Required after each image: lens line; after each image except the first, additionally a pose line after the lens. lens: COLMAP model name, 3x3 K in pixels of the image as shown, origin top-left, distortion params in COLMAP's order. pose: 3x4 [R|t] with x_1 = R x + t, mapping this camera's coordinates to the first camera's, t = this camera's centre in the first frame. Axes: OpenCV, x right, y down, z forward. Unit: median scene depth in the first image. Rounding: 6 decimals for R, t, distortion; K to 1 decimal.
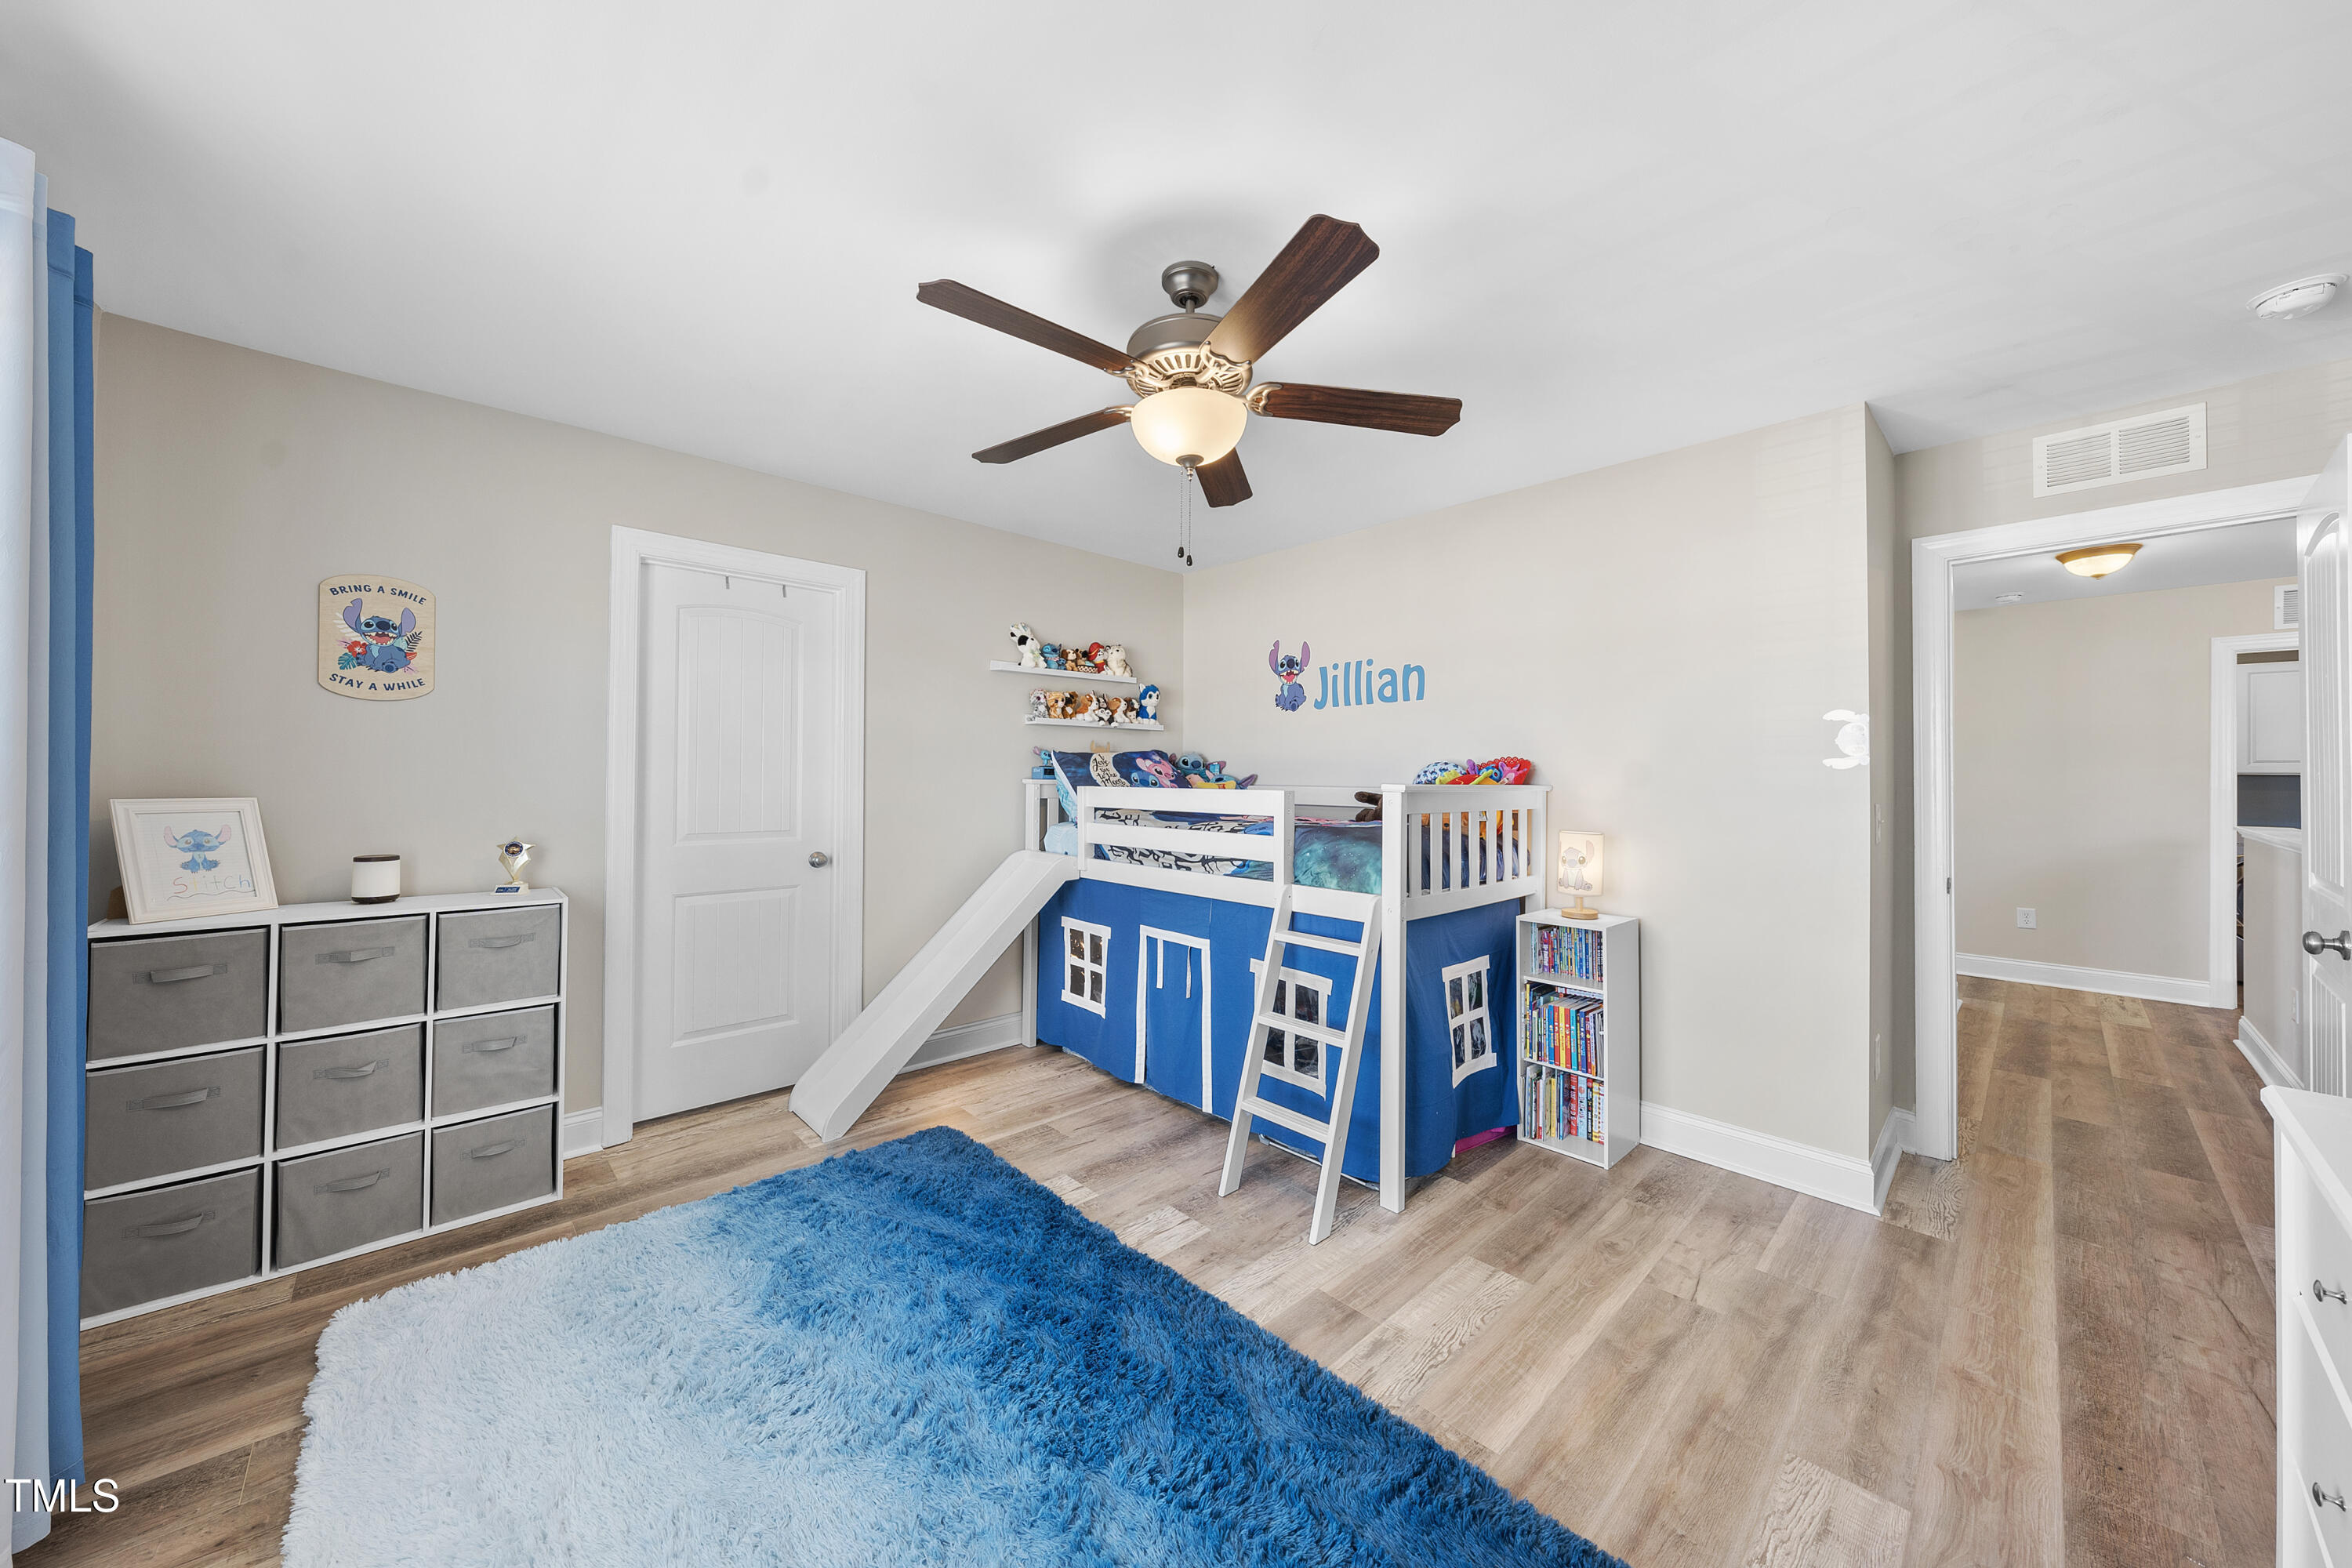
lens RADIAL K [[798.5, 0, 1184.8], [0, 798.5, 777.8], [0, 0, 1]] dist [-0.002497, 0.000212]
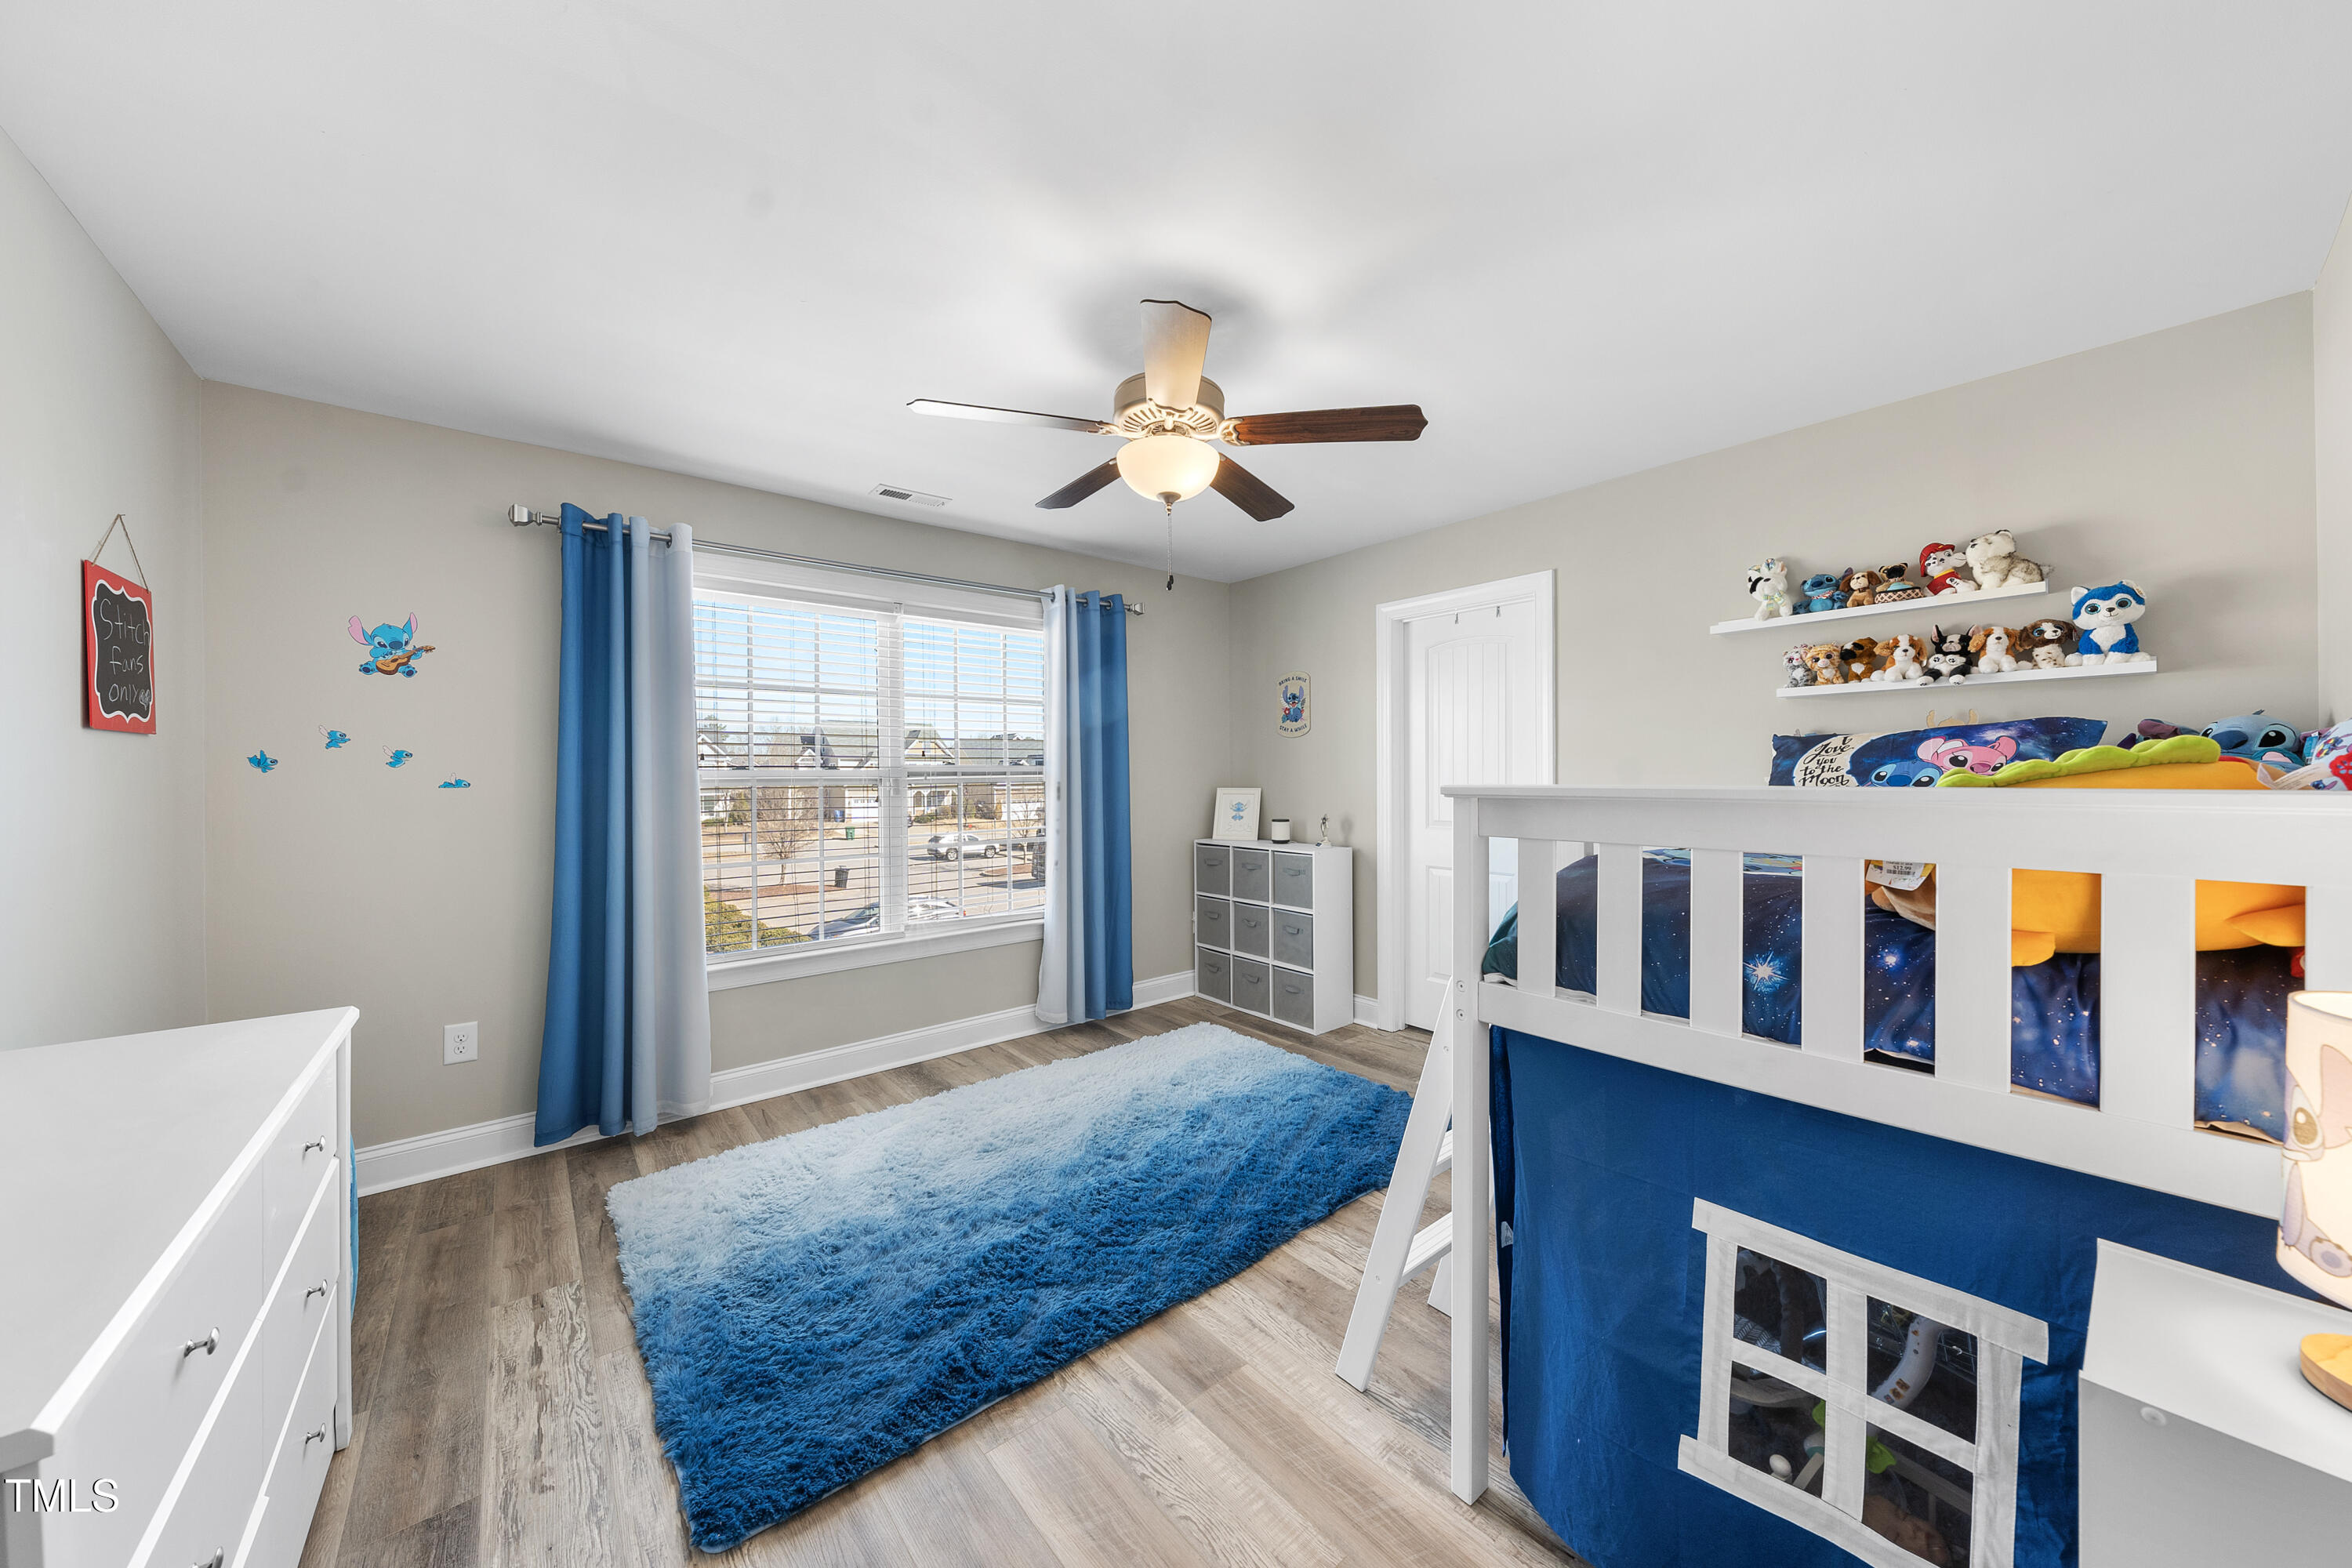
lens RADIAL K [[798.5, 0, 1184.1], [0, 798.5, 780.6], [0, 0, 1]] dist [-0.002497, 0.000212]
pose [[-0.058076, -0.000672, -0.998312, 0.780819], [0.004050, 0.999991, -0.000908, 0.005394], [0.998304, -0.004096, -0.058072, 0.741168]]
